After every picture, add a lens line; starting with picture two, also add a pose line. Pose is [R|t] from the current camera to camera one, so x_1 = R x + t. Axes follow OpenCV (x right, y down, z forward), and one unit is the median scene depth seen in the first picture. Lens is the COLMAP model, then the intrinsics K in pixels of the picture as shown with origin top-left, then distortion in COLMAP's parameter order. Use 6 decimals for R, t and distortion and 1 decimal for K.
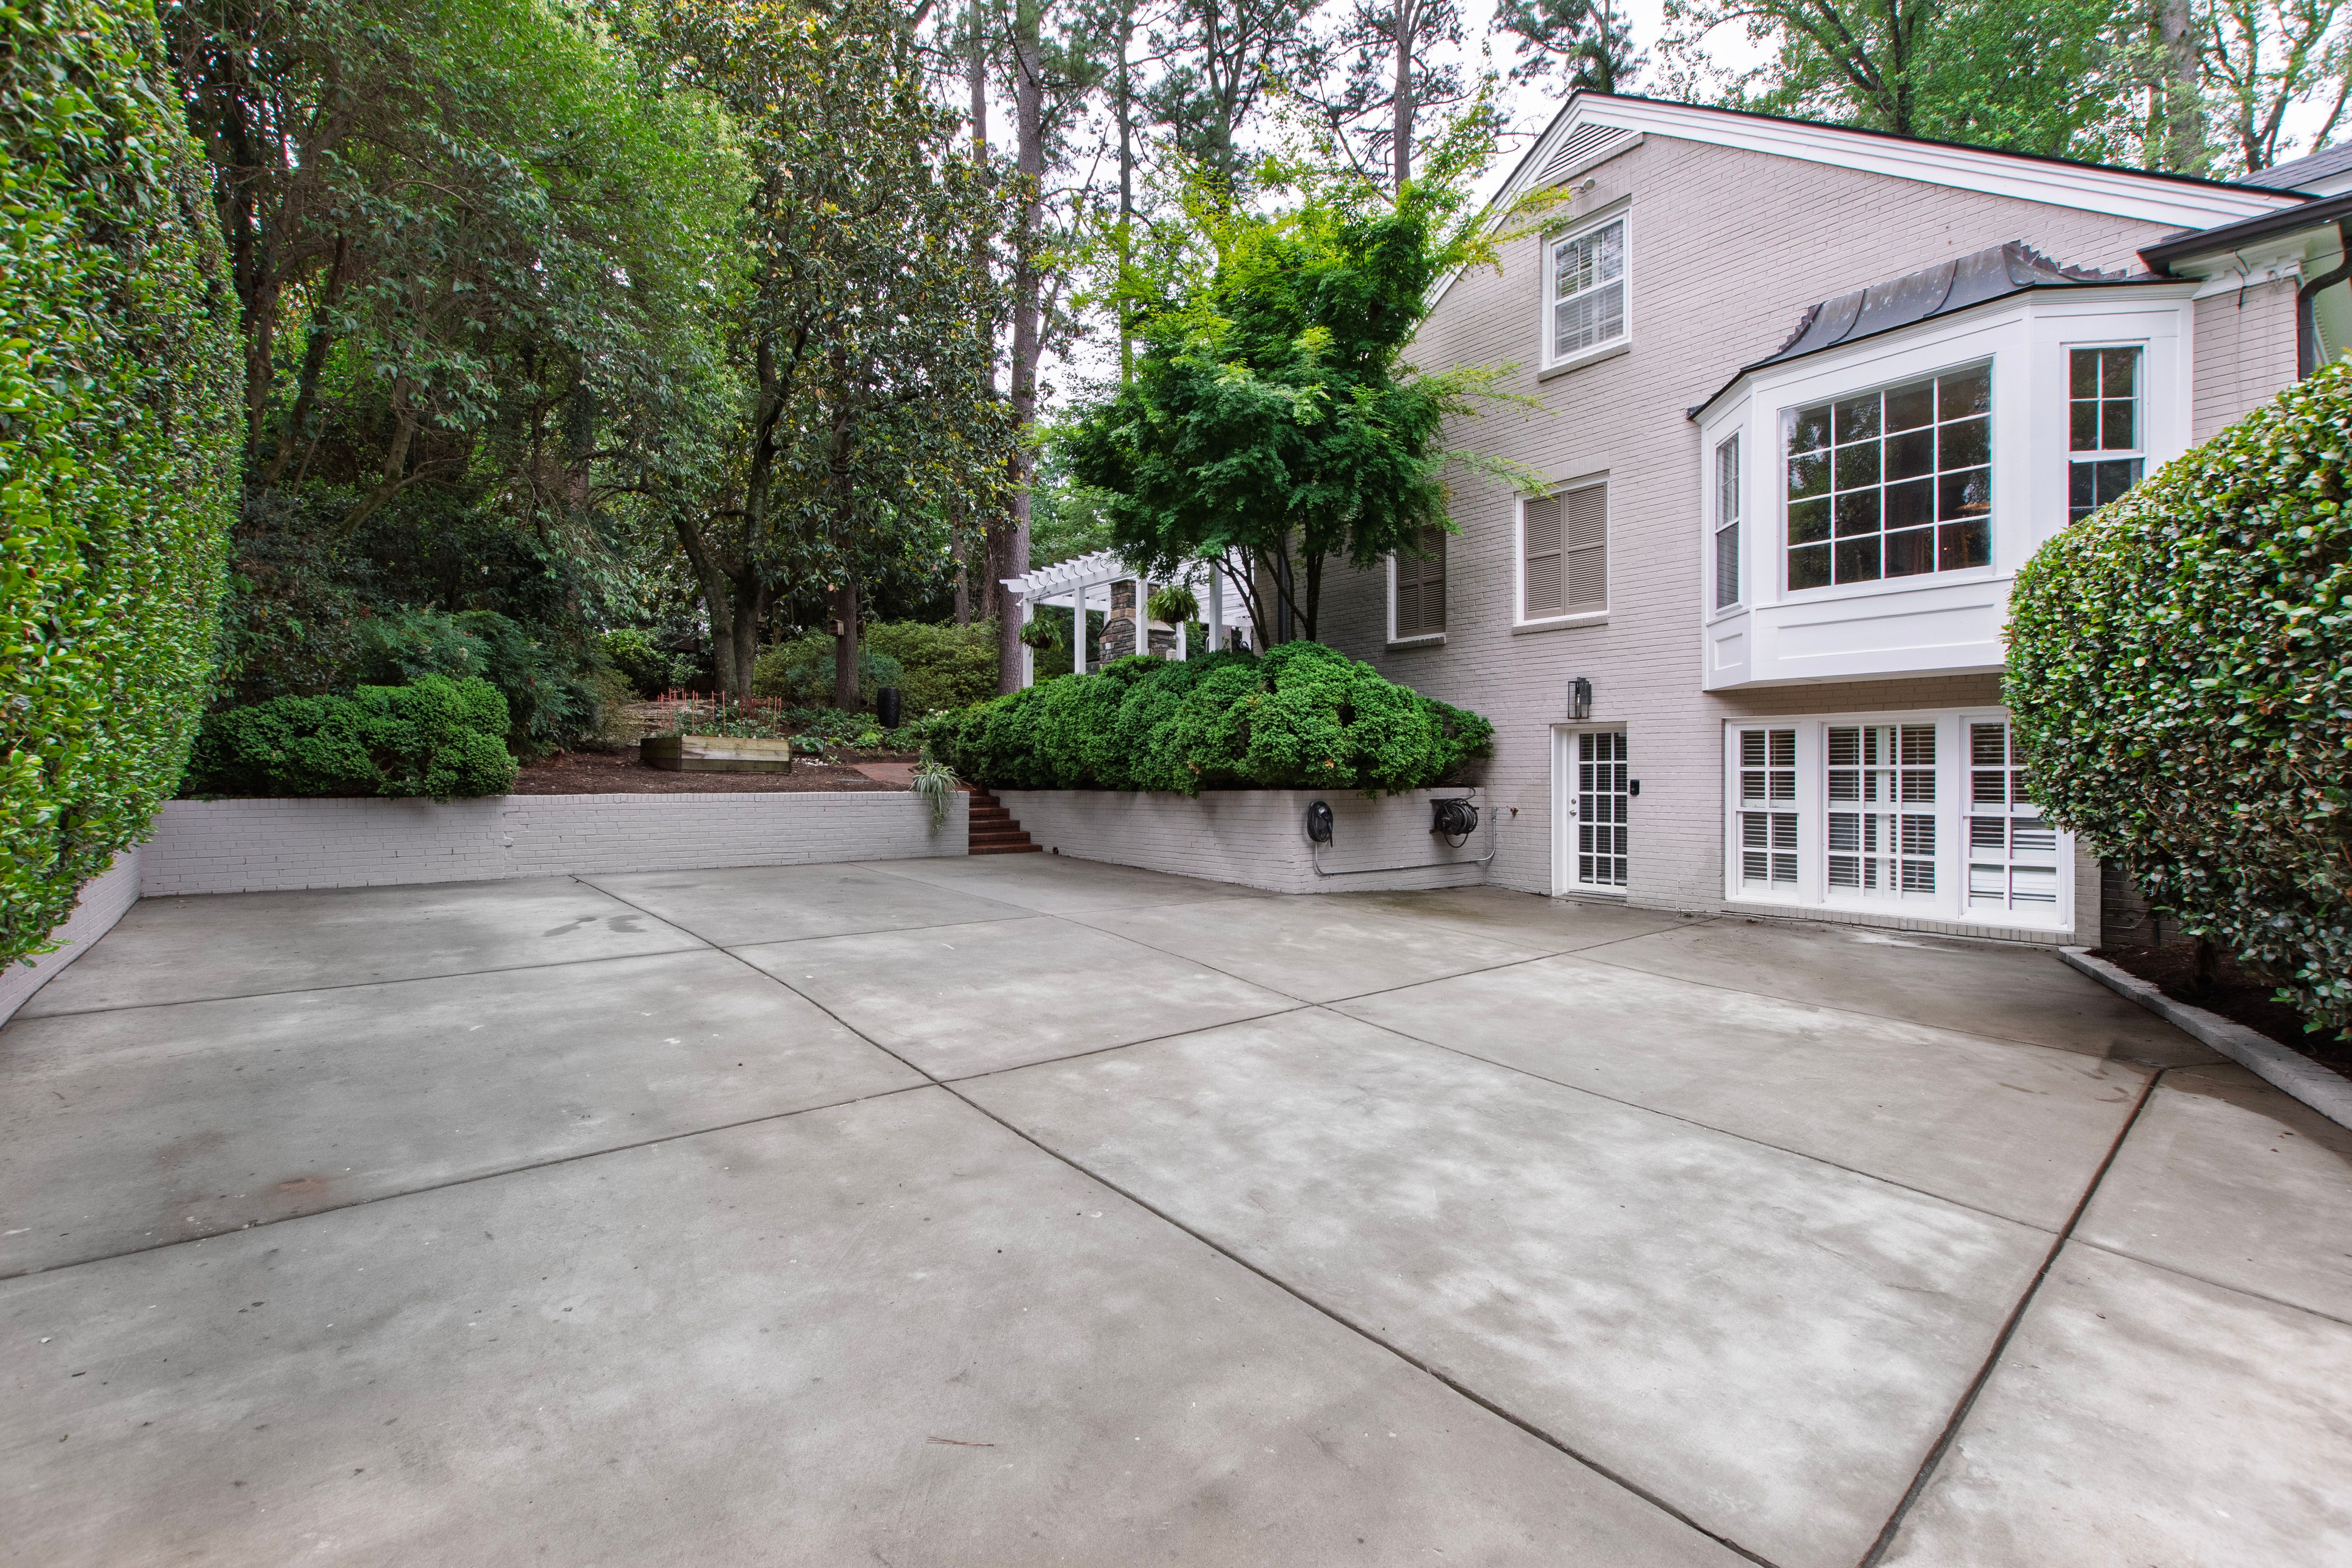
lens RADIAL K [[965.7, 0, 1162.2], [0, 965.7, 771.5], [0, 0, 1]] dist [0.009290, -0.001838]
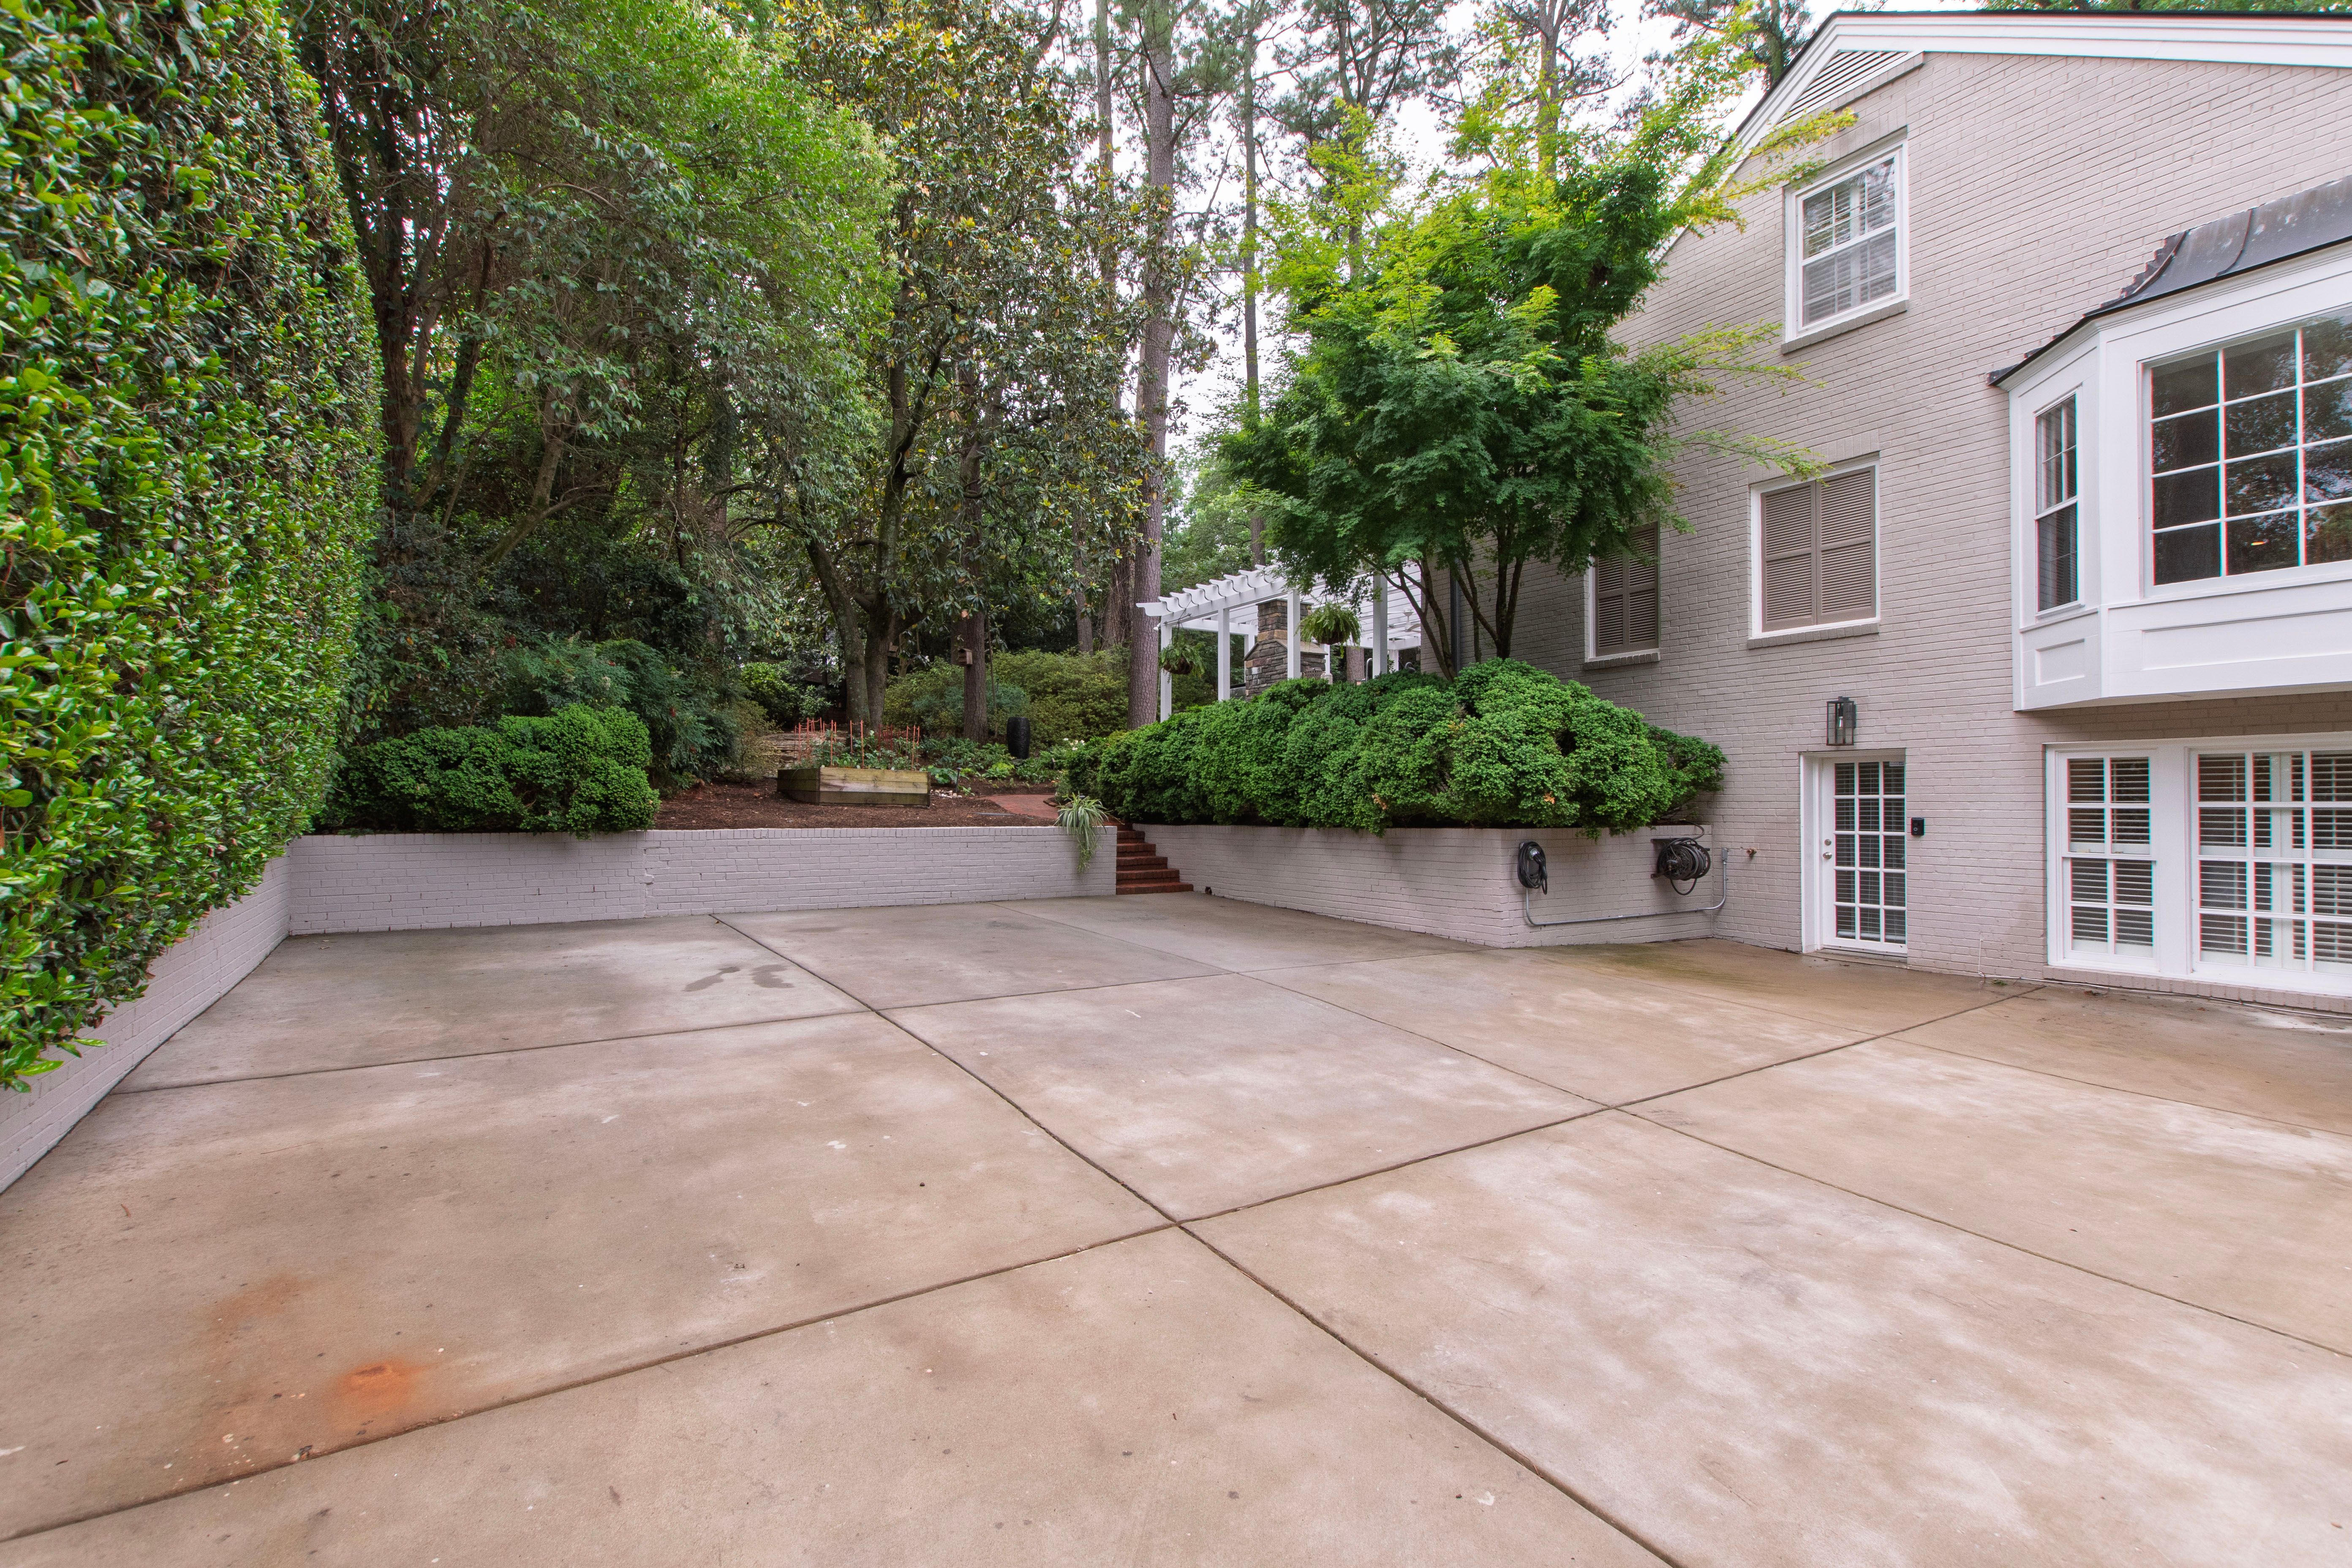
lens RADIAL K [[965.7, 0, 1186.5], [0, 965.7, 792.8], [0, 0, 1]] dist [0.009290, -0.001838]
pose [[0.996156, 0.000354, -0.087601, -0.071150], [-0.001101, 0.999963, -0.008488, -0.005321], [0.087595, 0.008552, 0.996119, 0.107062]]
